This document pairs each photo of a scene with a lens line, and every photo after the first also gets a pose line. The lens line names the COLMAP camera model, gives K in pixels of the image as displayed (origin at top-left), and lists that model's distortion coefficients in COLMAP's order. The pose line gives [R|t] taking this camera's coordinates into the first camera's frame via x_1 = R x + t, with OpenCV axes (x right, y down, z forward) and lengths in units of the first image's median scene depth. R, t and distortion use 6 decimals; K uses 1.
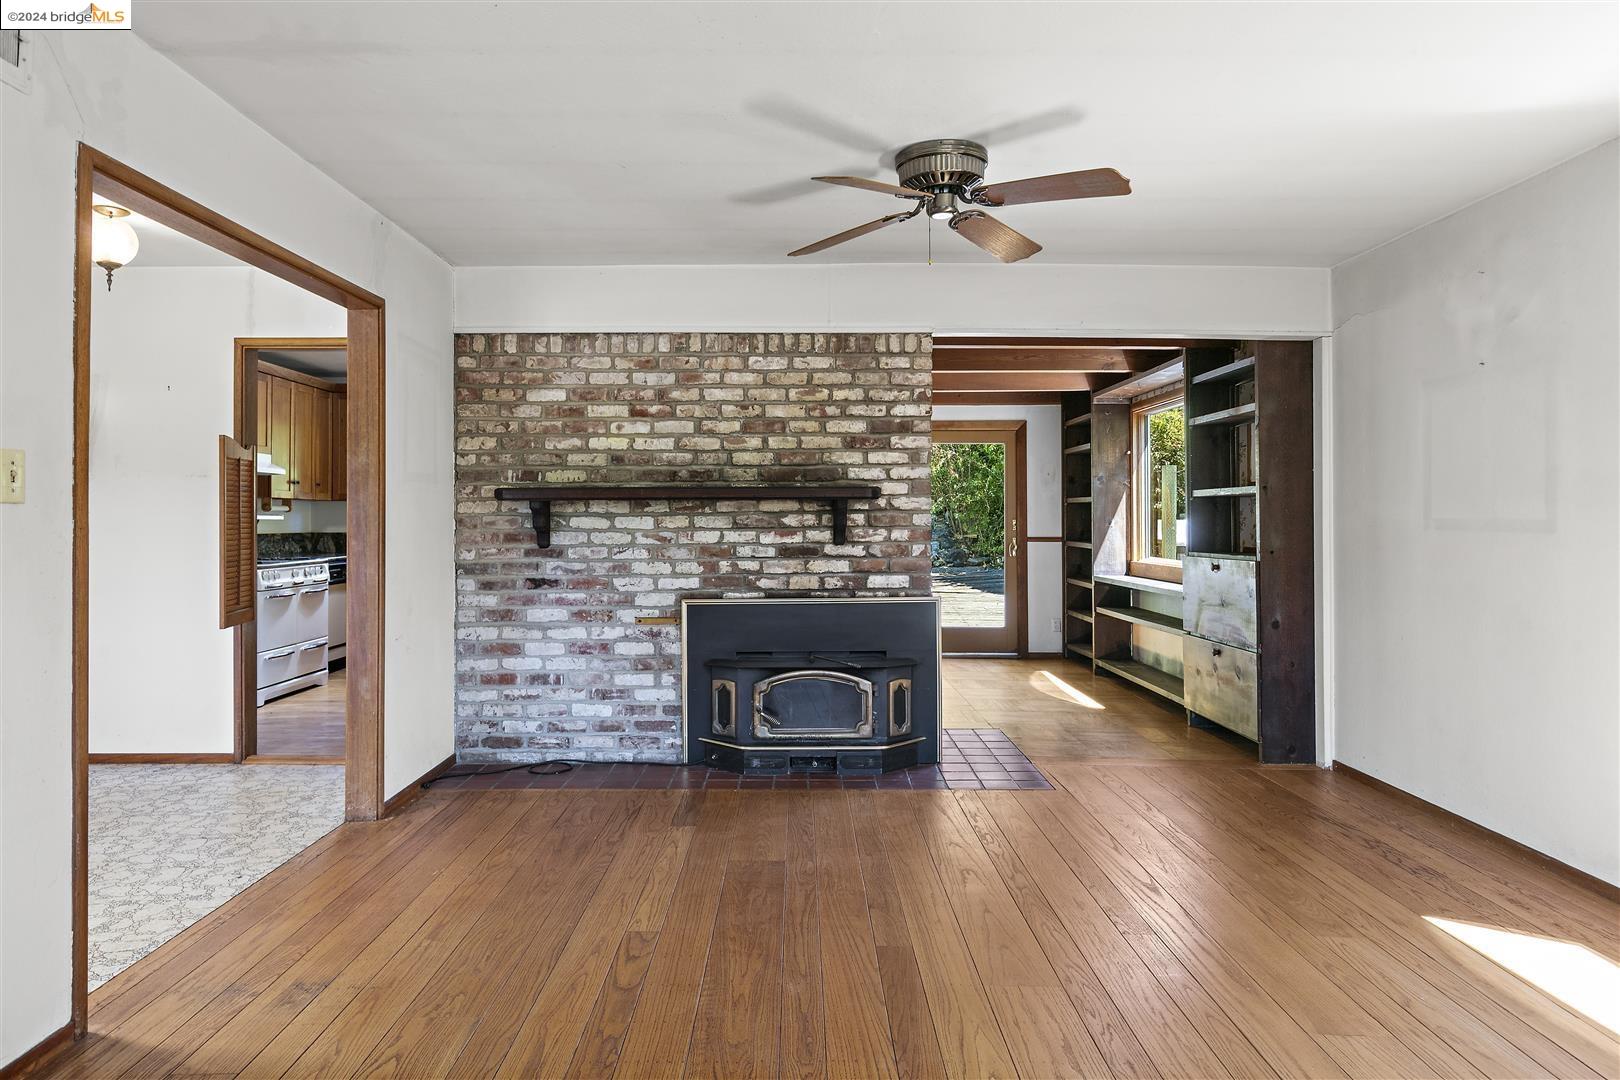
lens RADIAL K [[973.2, 0, 810.3], [0, 973.2, 513.6], [0, 0, 1]] dist [0.003599, 0.000057]
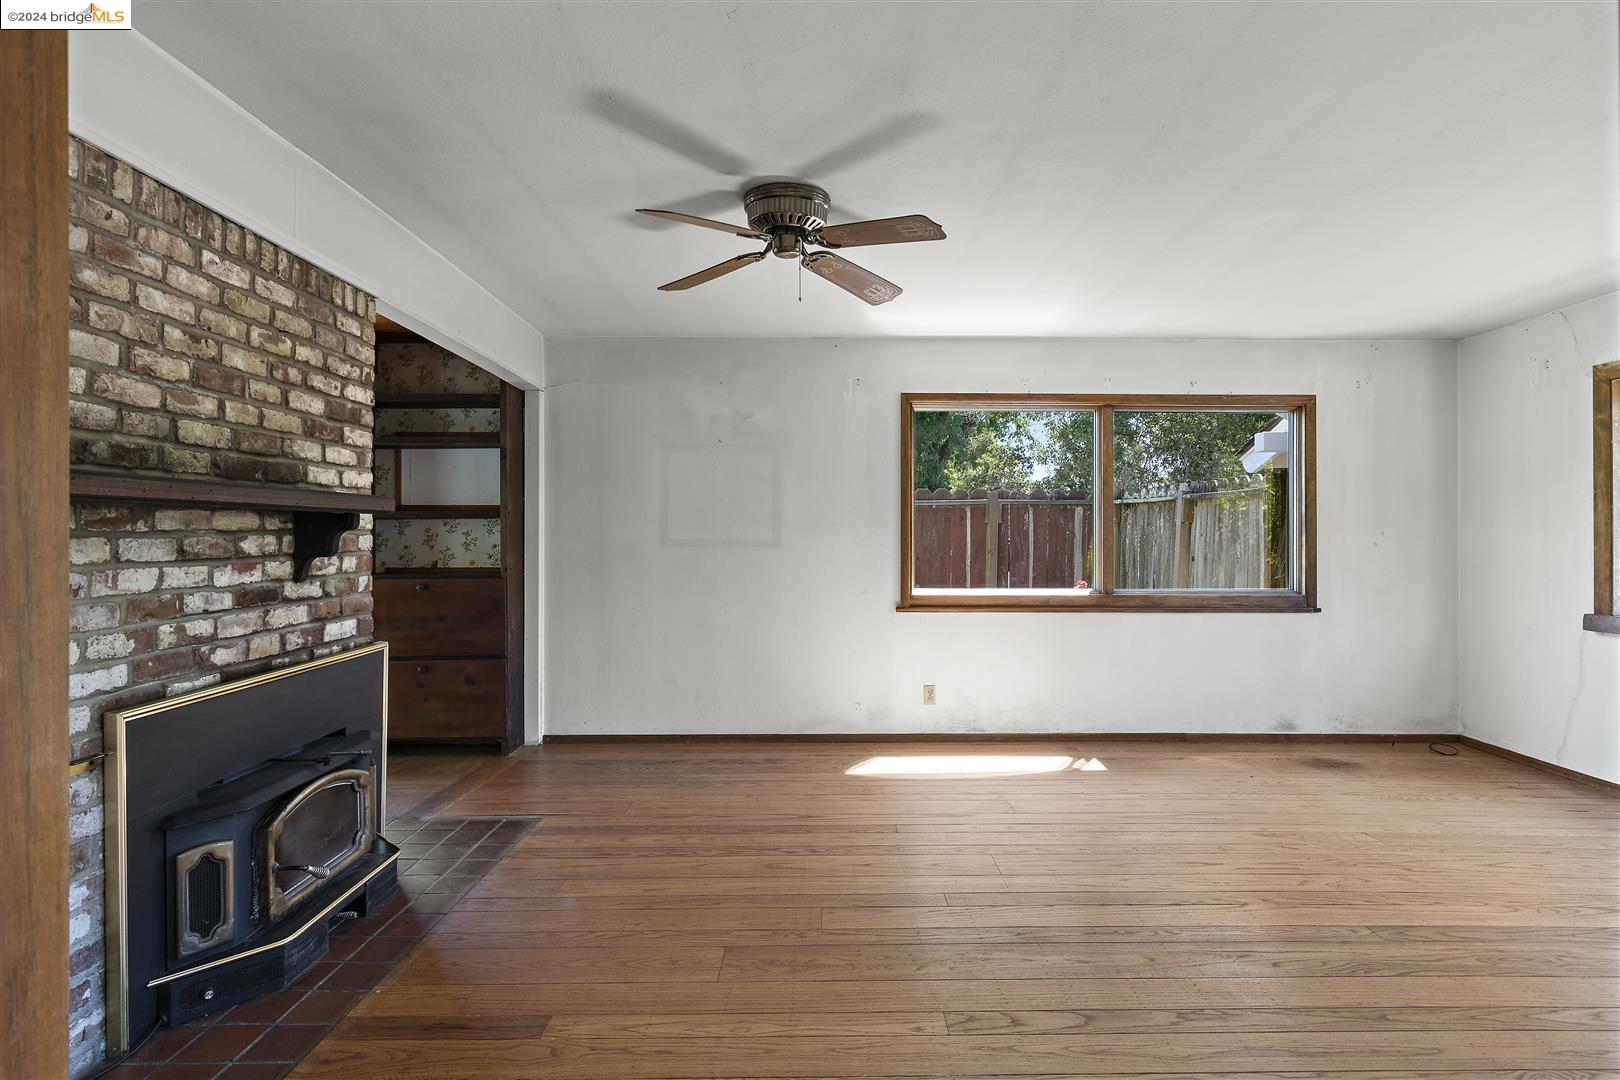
lens RADIAL K [[853.5, 0, 810.0], [0, 853.5, 540.0], [0, 0, 1]] dist [-0.001872, -0.000748]
pose [[0.014336, -0.003592, 0.999891, -0.539652], [-0.002911, 0.999989, 0.003634, 0.000817], [-0.999893, -0.002963, 0.014325, 0.648923]]
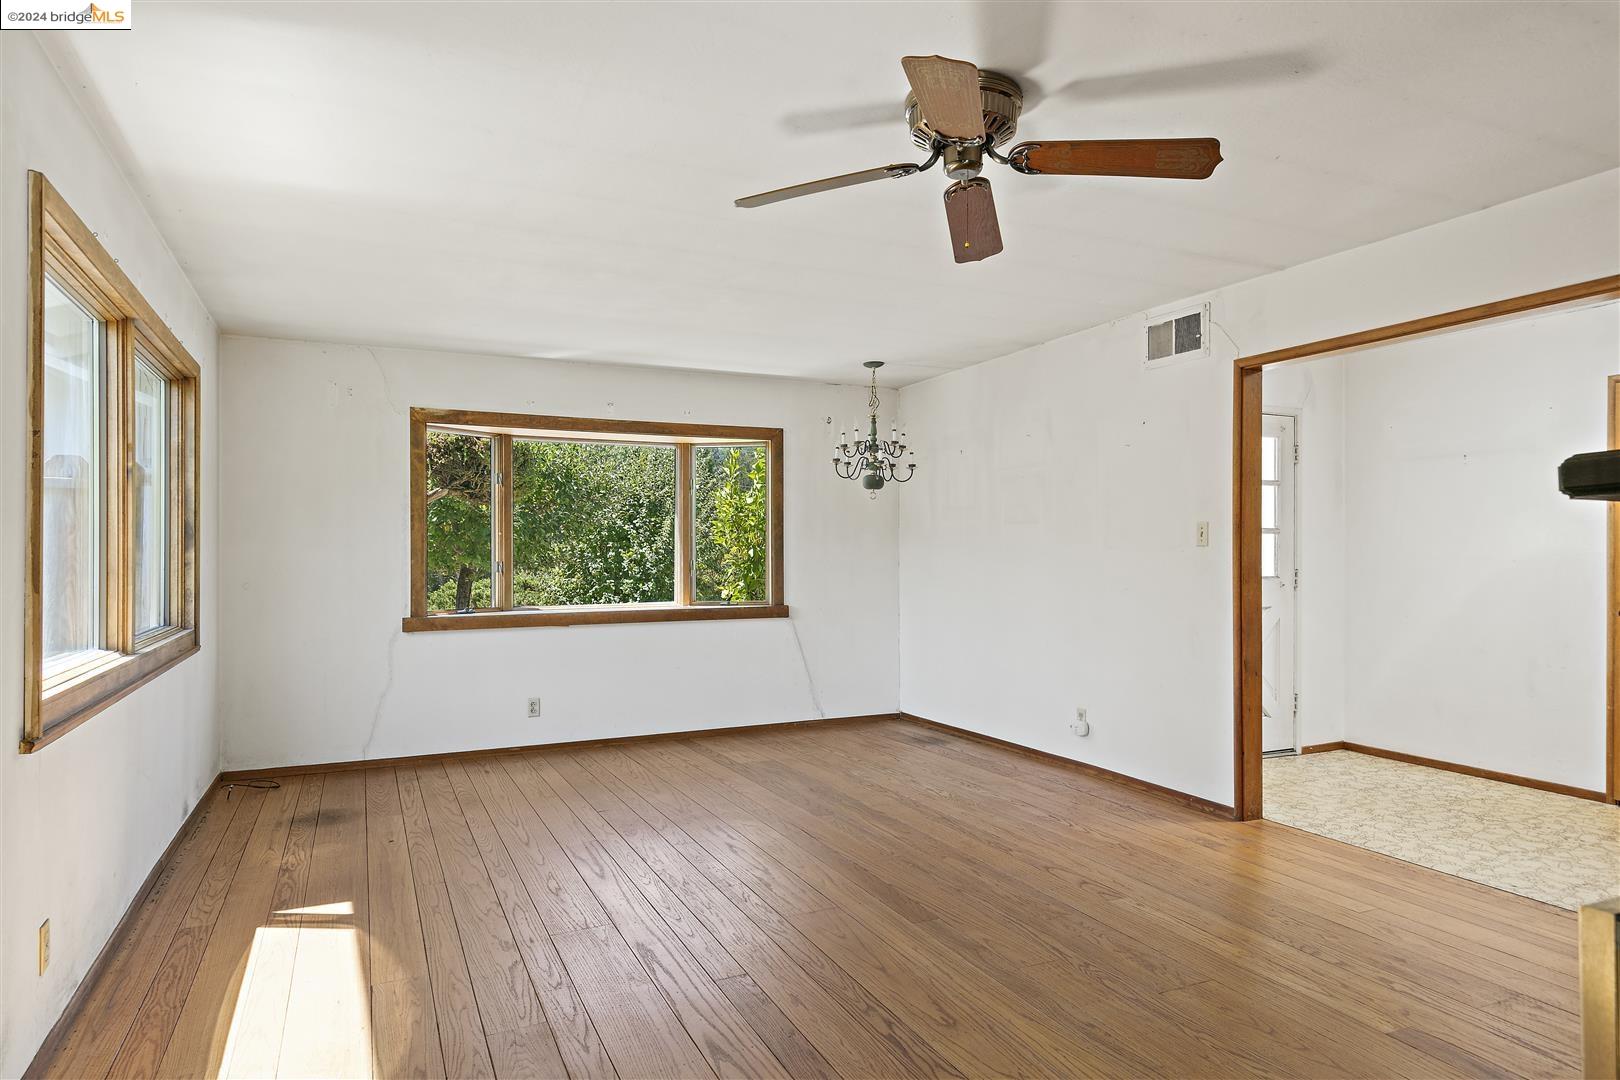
lens RADIAL K [[965.4, 0, 818.5], [0, 965.4, 553.5], [0, 0, 1]] dist [0.016513, -0.000150]
pose [[-0.904200, 0.000617, -0.427109, 0.394997], [0.000997, 0.999999, -0.000665, 0.001448], [0.427109, -0.001027, -0.904200, 1.126189]]
